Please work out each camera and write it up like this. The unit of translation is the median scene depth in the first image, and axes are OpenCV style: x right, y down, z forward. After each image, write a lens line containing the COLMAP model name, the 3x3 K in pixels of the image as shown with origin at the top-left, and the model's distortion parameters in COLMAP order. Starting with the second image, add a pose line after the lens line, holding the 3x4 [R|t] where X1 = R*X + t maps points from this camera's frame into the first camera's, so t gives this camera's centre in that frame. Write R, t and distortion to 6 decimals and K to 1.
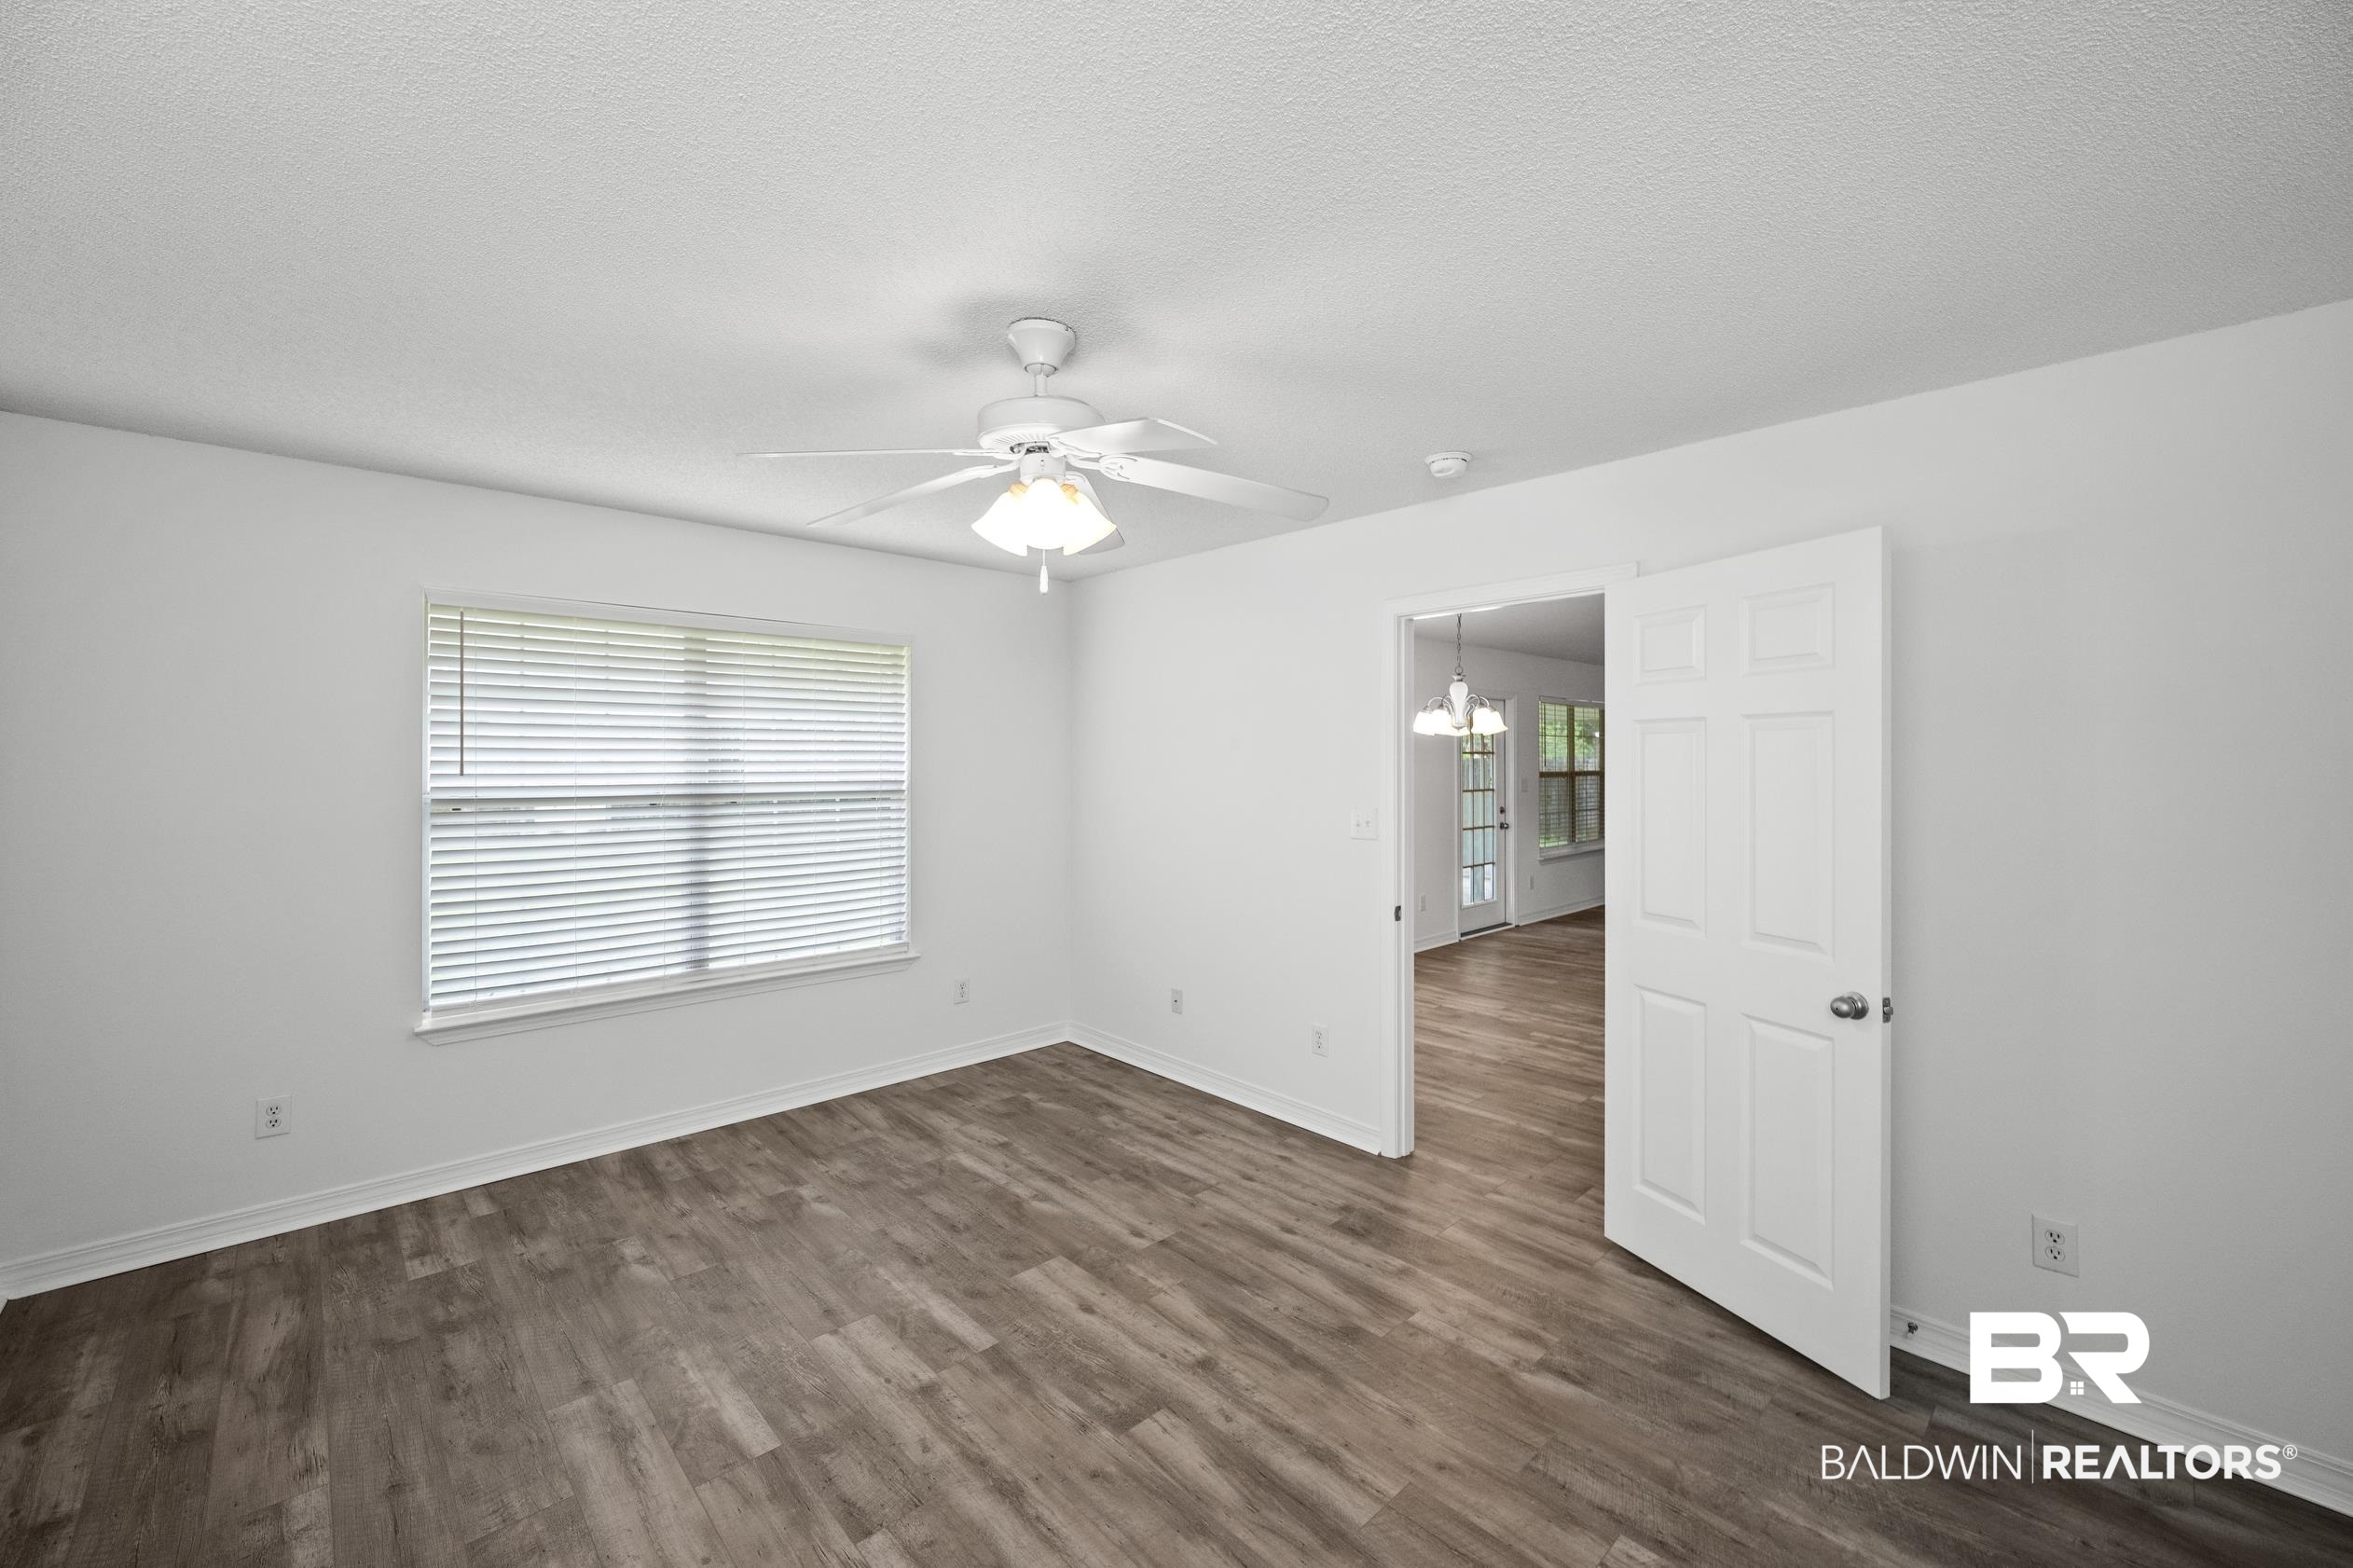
lens RADIAL K [[952.9, 0, 1176.5], [0, 952.9, 784.0], [0, 0, 1]] dist [-0.003351, -0.000436]
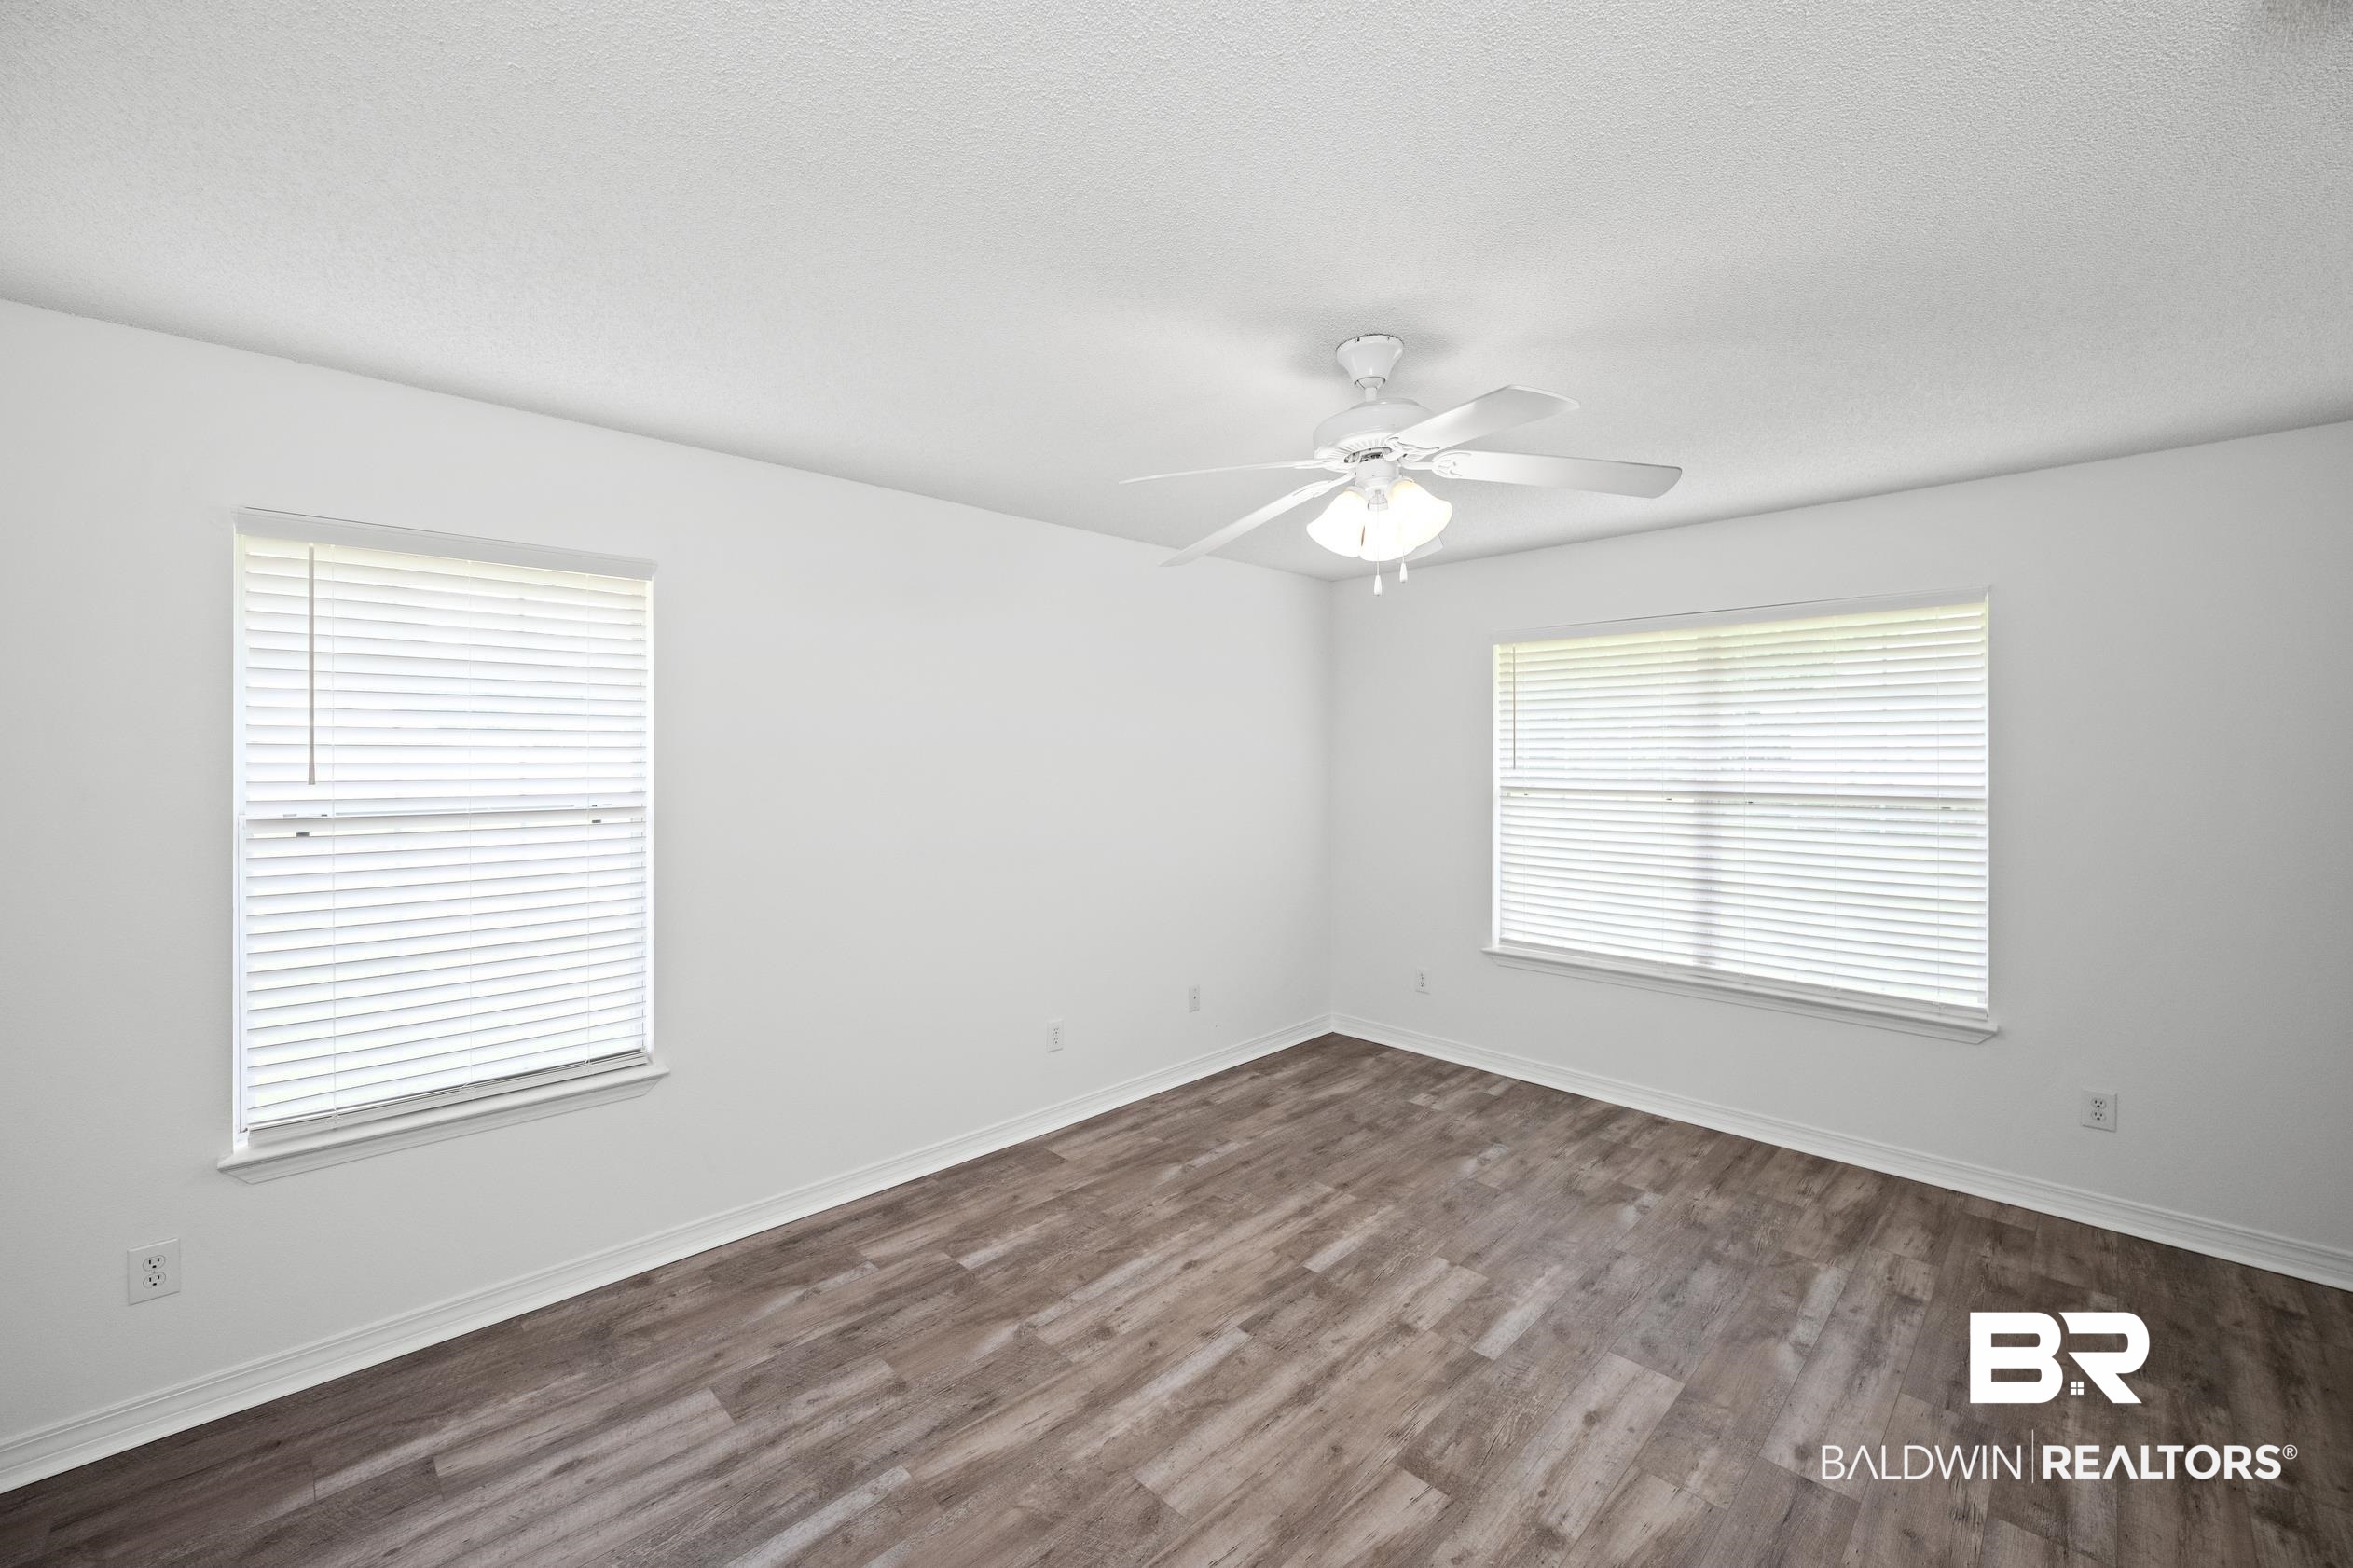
lens RADIAL K [[937.5, 0, 1163.6], [0, 937.5, 795.1], [0, 0, 1]] dist [-0.006073, -0.000216]
pose [[0.014719, 0.036605, -0.999221, 0.635132], [-0.027200, 0.998974, 0.036196, -0.007081], [0.999522, 0.026646, 0.015700, 0.553937]]
